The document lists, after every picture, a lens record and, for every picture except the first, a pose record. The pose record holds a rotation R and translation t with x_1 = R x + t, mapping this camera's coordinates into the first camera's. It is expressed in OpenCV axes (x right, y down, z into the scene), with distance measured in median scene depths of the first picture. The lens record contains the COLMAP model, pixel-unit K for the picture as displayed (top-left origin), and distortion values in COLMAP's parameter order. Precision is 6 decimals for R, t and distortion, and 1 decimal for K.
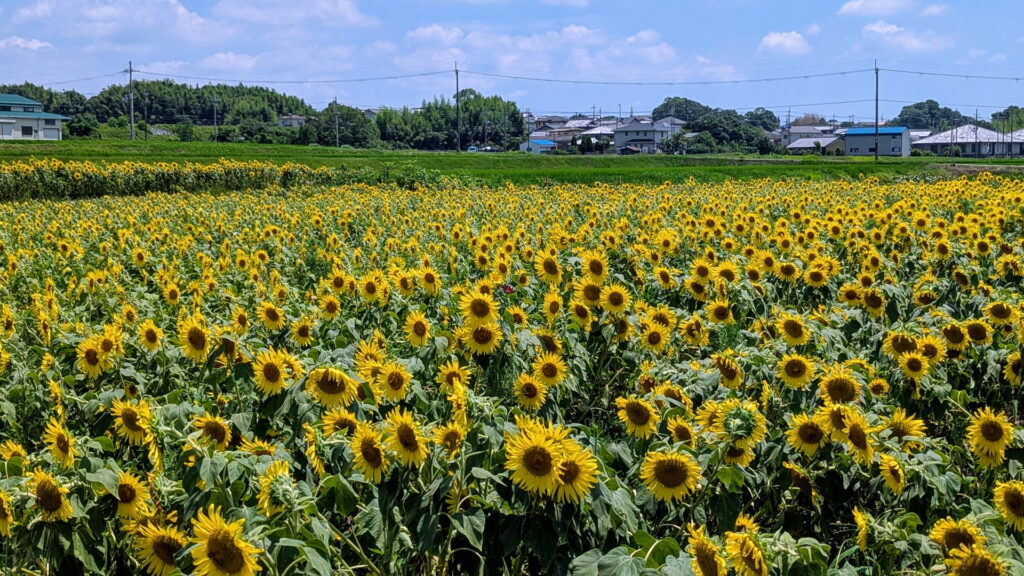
lens RADIAL K [[1799.8, 0, 512.0], [0, 1799.8, 288.0], [0, 0, 1]] dist [0.295799, -2.072375]
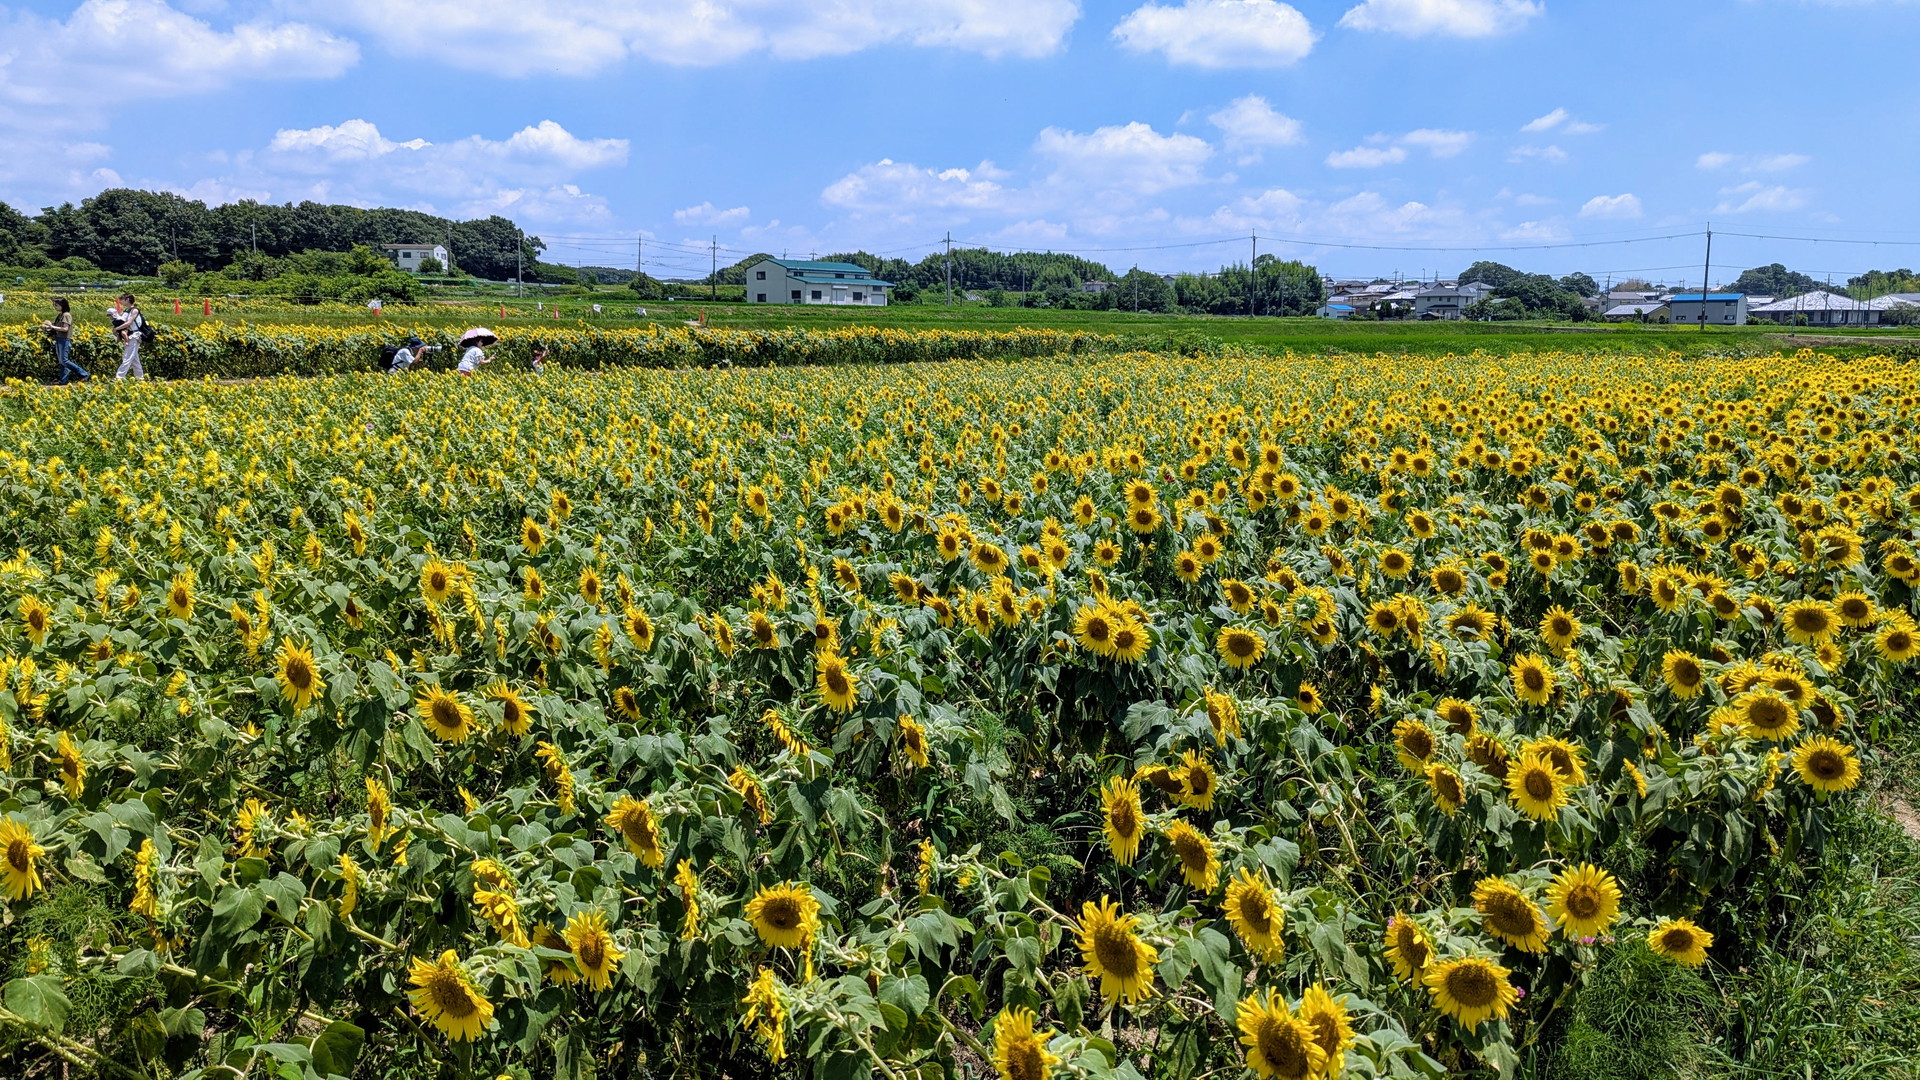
lens RADIAL K [[3374.7, 0, 960.0], [0, 3374.7, 540.0], [0, 0, 1]] dist [0.295799, -2.072375]
pose [[0.916510, 0.055721, -0.396112, 0.597534], [-0.018078, 0.995008, 0.098139, -0.138212], [0.399603, -0.082785, 0.912942, -0.843013]]
